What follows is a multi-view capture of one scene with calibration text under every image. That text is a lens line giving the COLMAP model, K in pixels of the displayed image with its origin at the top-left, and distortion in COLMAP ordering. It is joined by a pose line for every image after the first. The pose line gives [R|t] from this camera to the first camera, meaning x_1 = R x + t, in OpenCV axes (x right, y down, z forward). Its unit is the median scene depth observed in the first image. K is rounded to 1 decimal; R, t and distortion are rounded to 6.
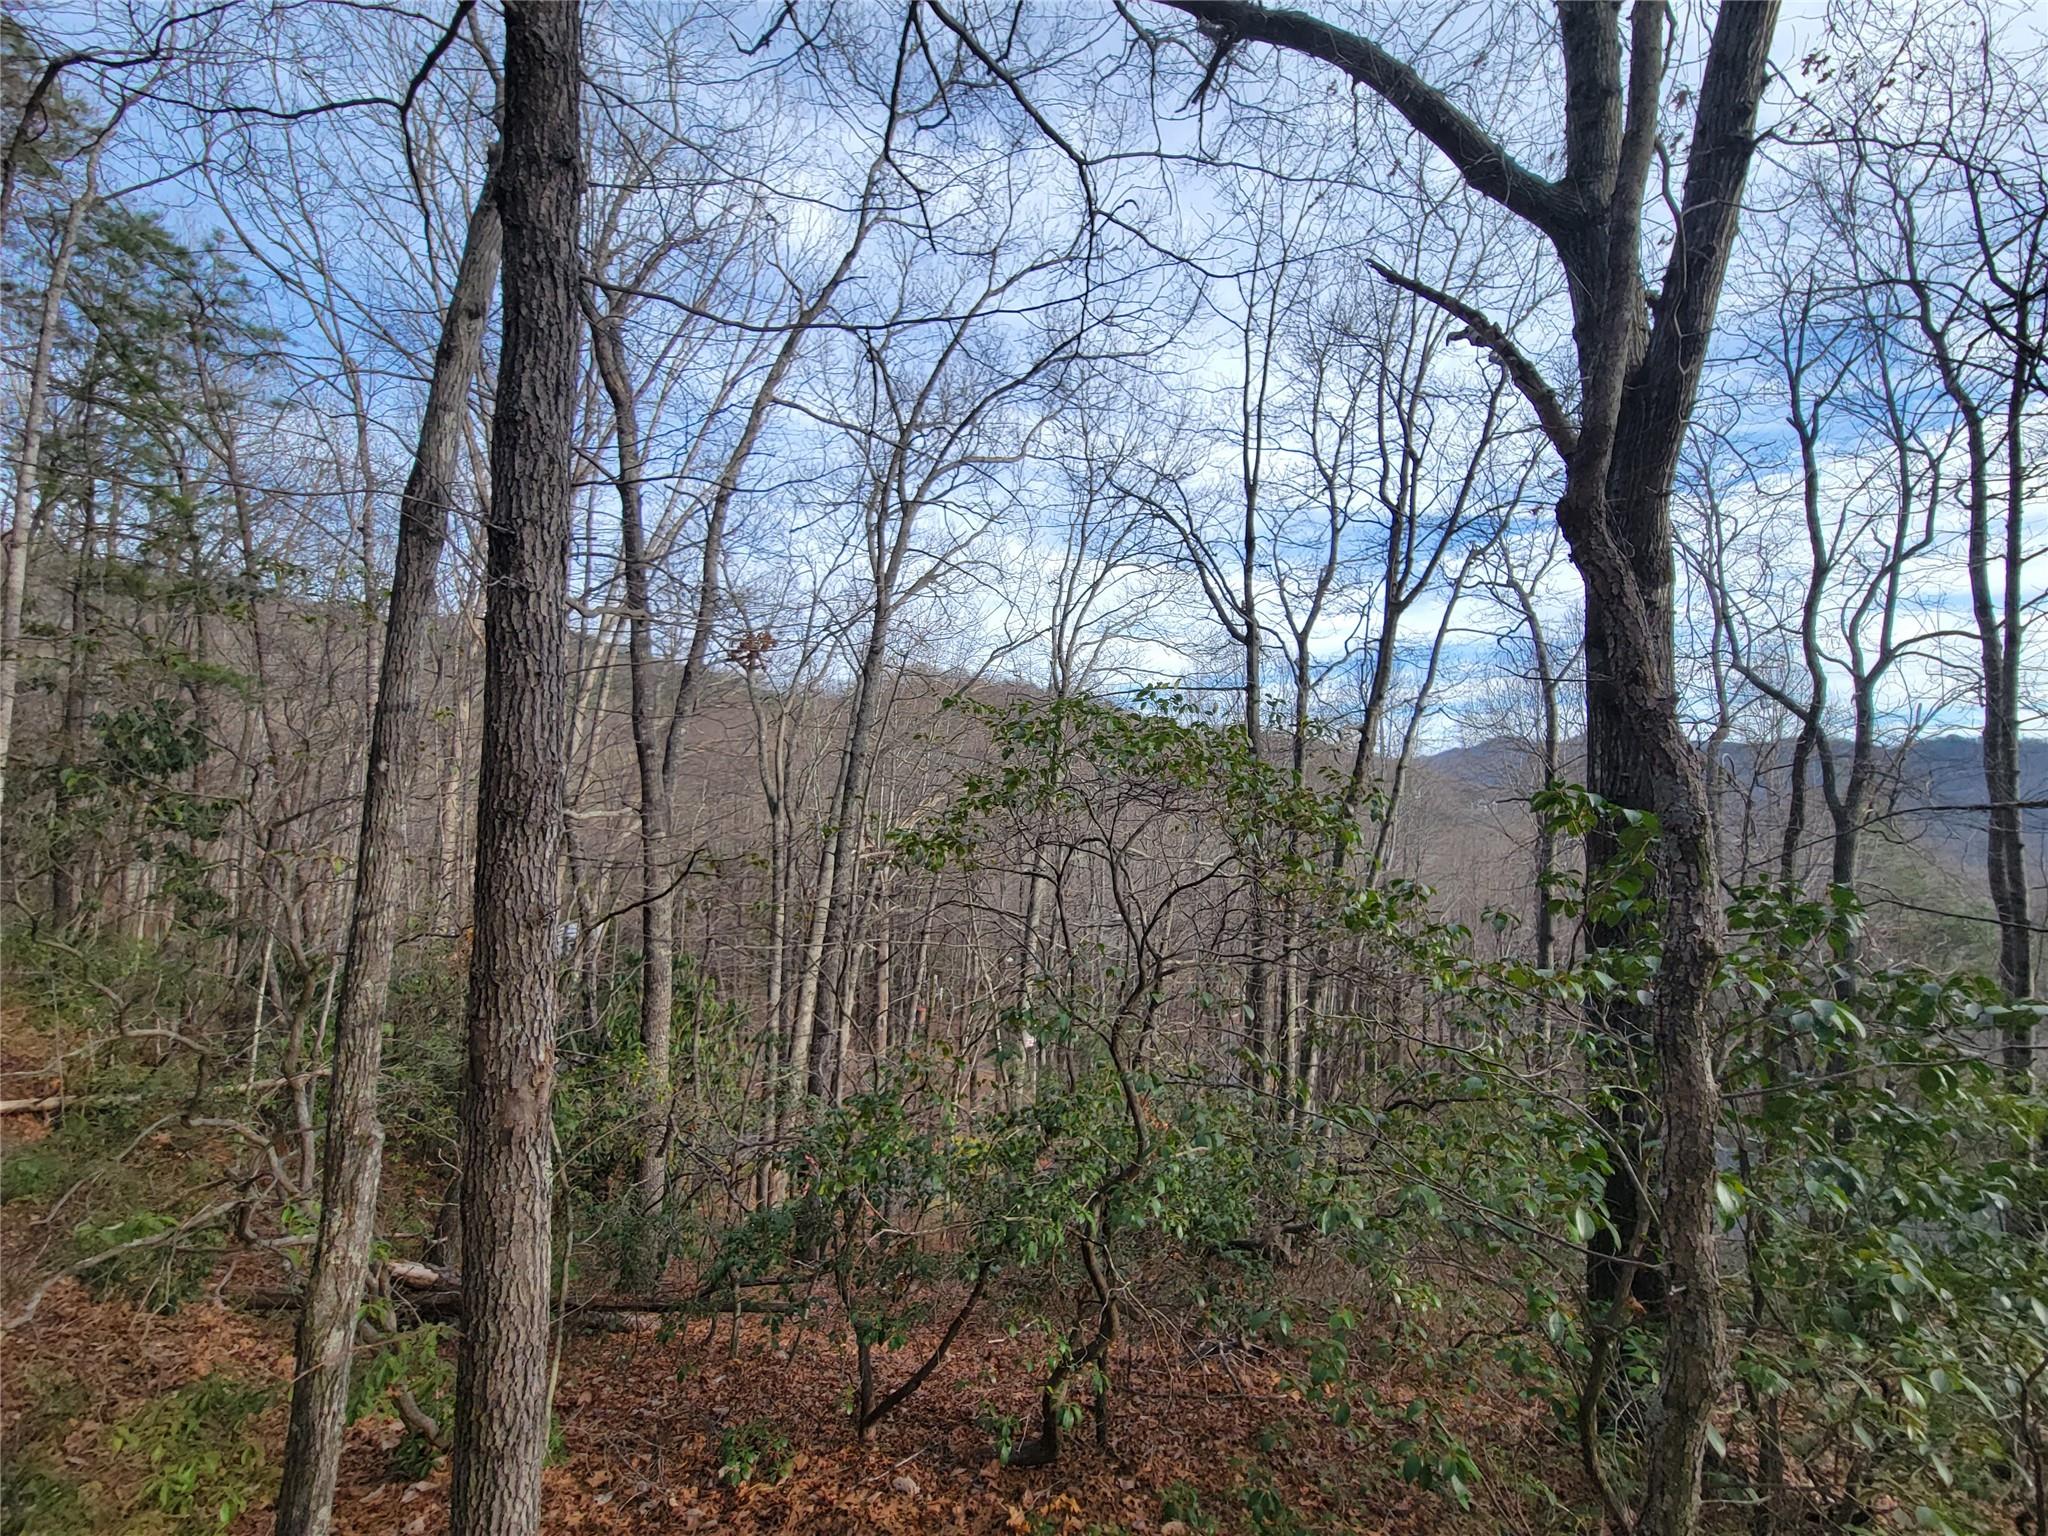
lens RADIAL K [[826.6, 0, 1031.9], [0, 826.6, 776.7], [0, 0, 1]] dist [-0.006147, -0.001439]
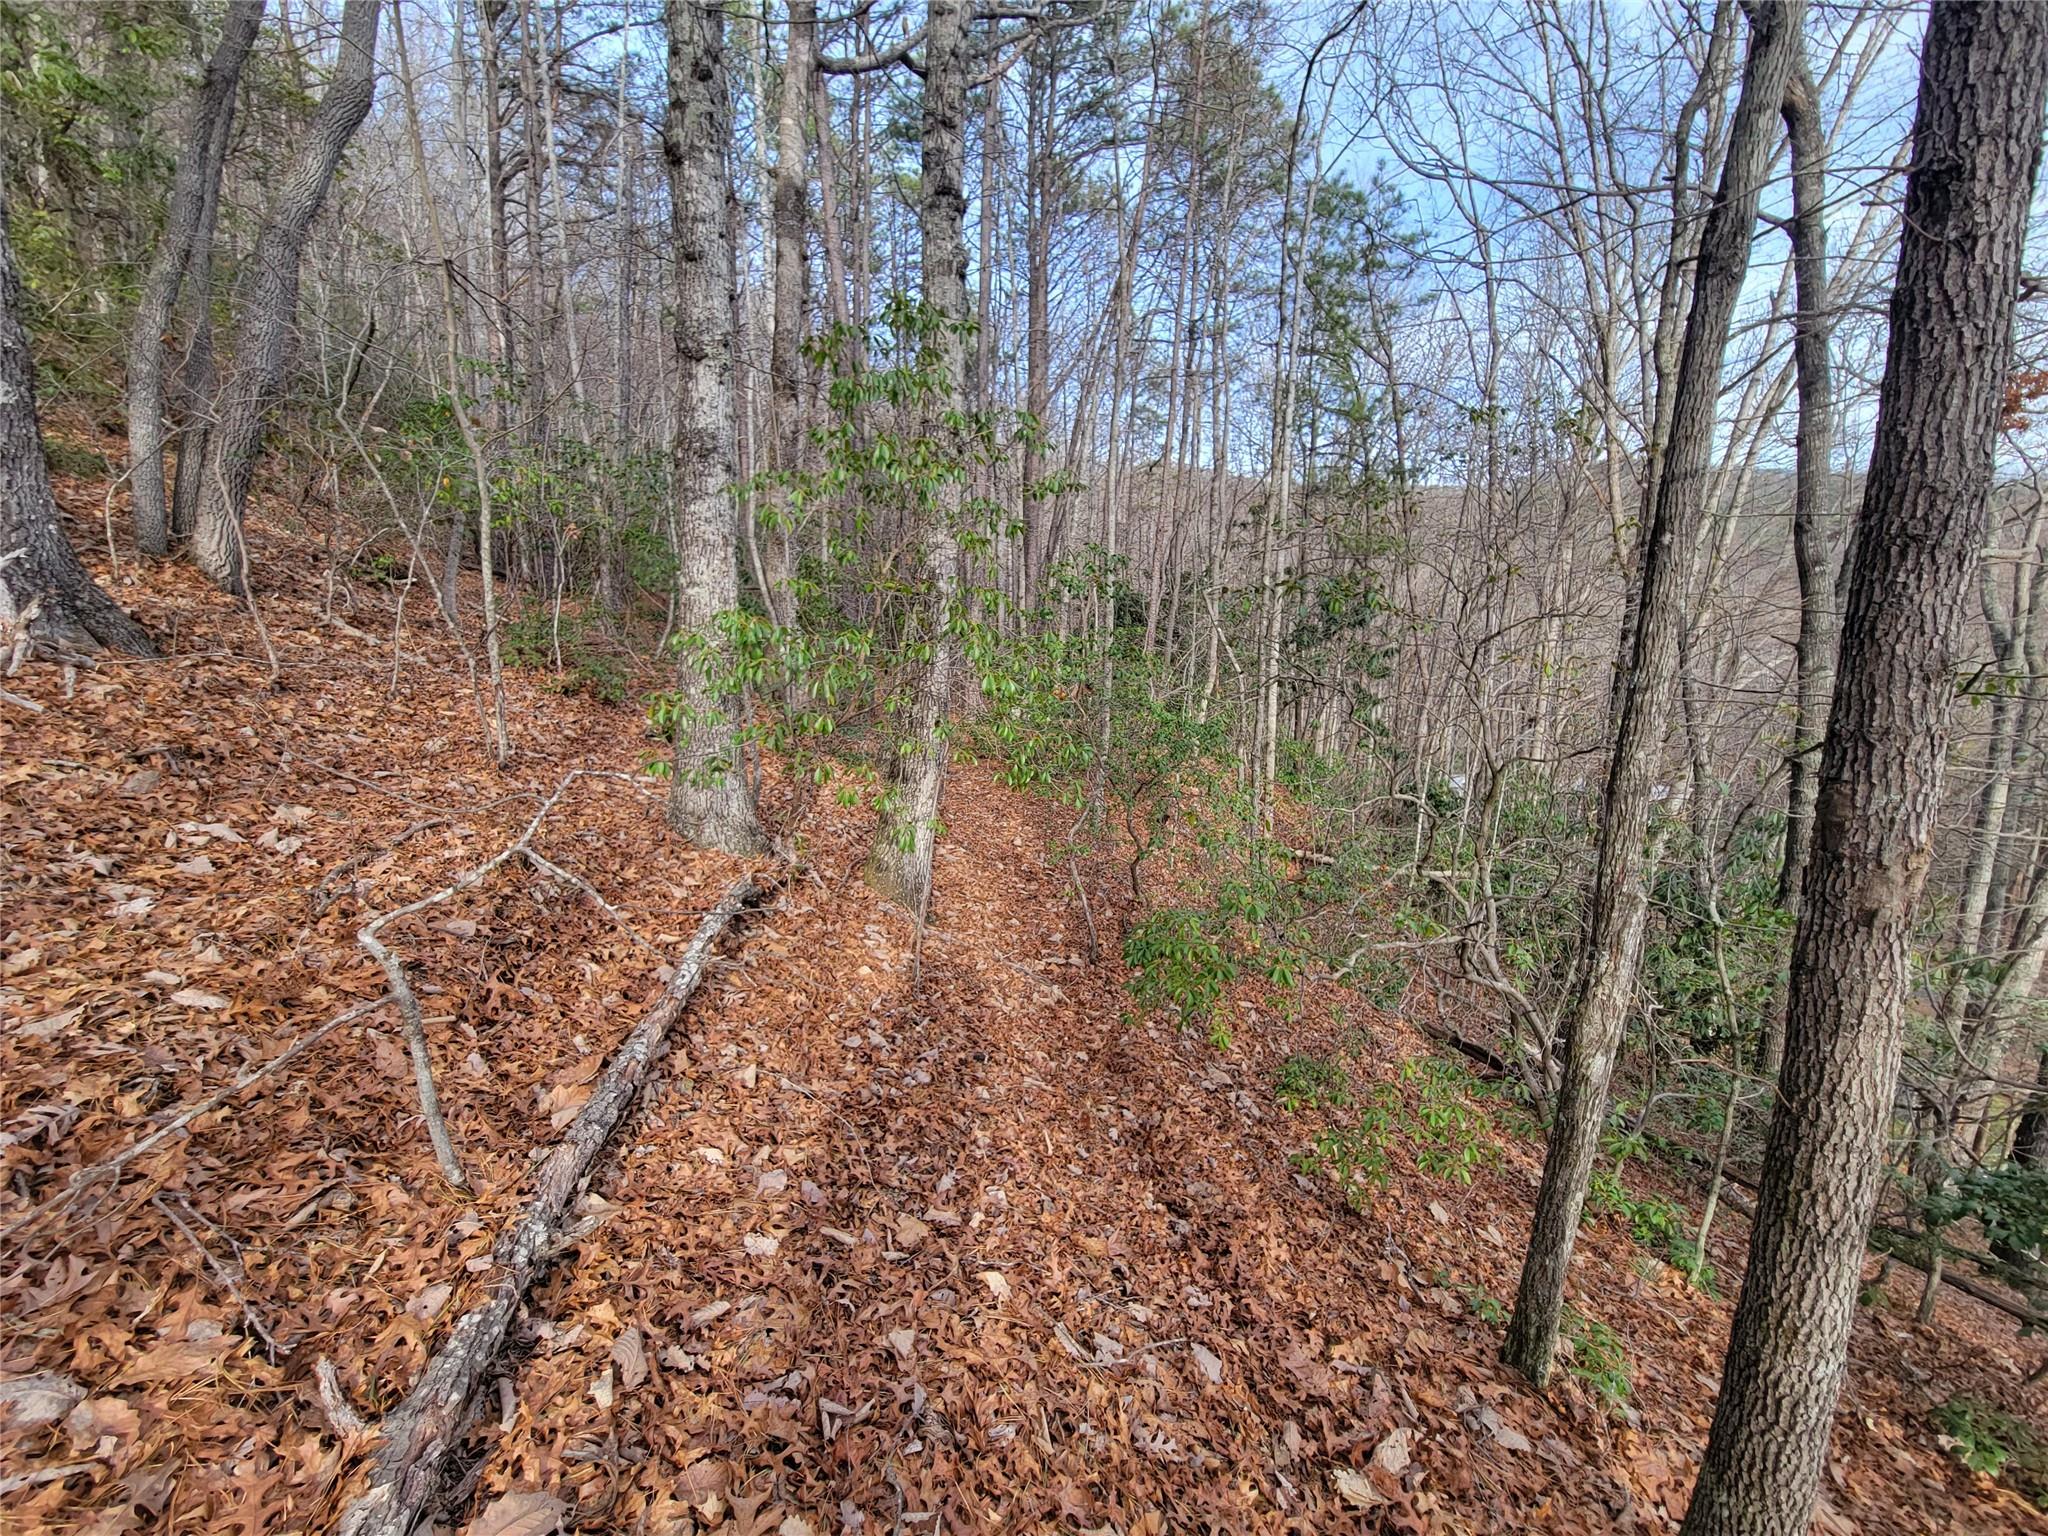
lens RADIAL K [[826.6, 0, 1031.9], [0, 826.6, 776.7], [0, 0, 1]] dist [-0.006147, -0.001439]
pose [[0.407841, 0.110259, -0.906371, -0.222269], [0.046524, 0.988883, 0.141231, 0.122131], [0.911867, -0.099768, 0.398177, -0.150901]]
